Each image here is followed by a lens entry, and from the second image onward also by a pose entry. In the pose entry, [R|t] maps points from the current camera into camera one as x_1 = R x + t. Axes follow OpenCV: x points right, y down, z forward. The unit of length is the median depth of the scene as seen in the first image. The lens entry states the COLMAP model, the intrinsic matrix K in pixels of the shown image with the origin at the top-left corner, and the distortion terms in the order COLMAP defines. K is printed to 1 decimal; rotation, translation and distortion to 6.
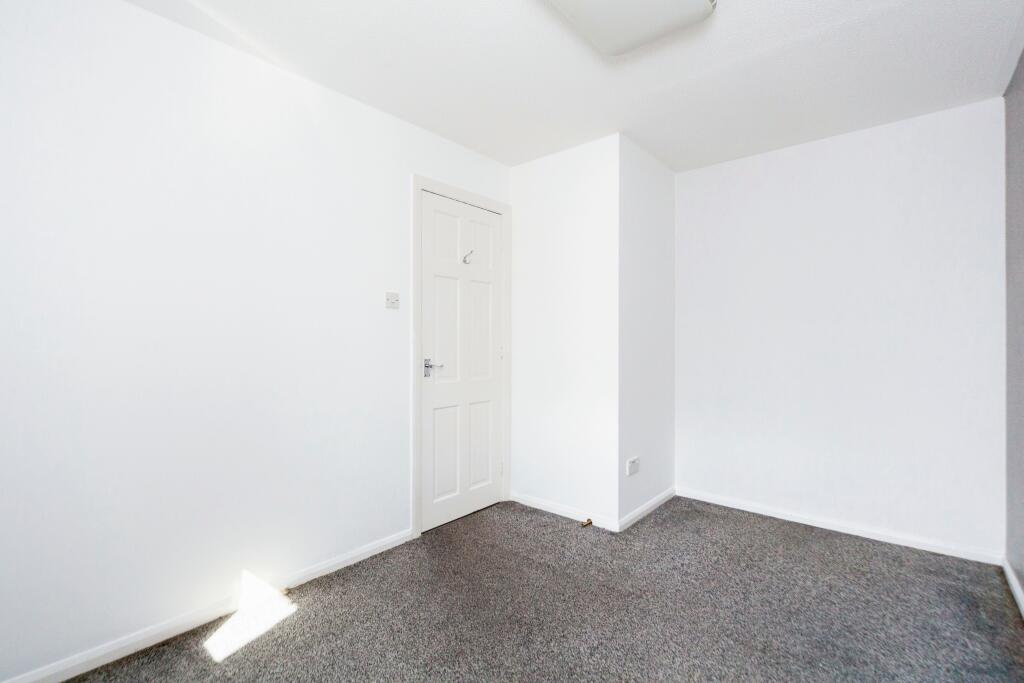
lens RADIAL K [[462.3, 0, 512.0], [0, 462.3, 341.5], [0, 0, 1]] dist [-0.002232, -0.000428]
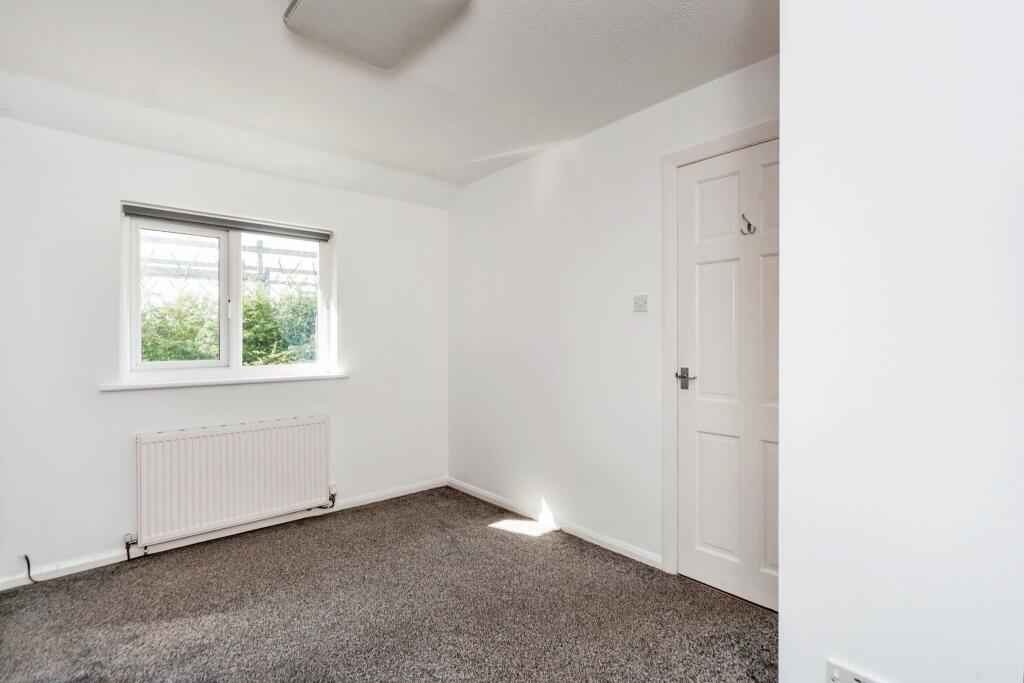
lens RADIAL K [[469.3, 0, 512.0], [0, 469.3, 341.5], [0, 0, 1]] dist [0.000795, 0.000055]
pose [[-0.125278, 0.000901, -0.992121, 0.715723], [-0.003813, 0.999992, 0.001389, -0.010094], [0.992114, 0.003957, -0.125273, 0.828833]]
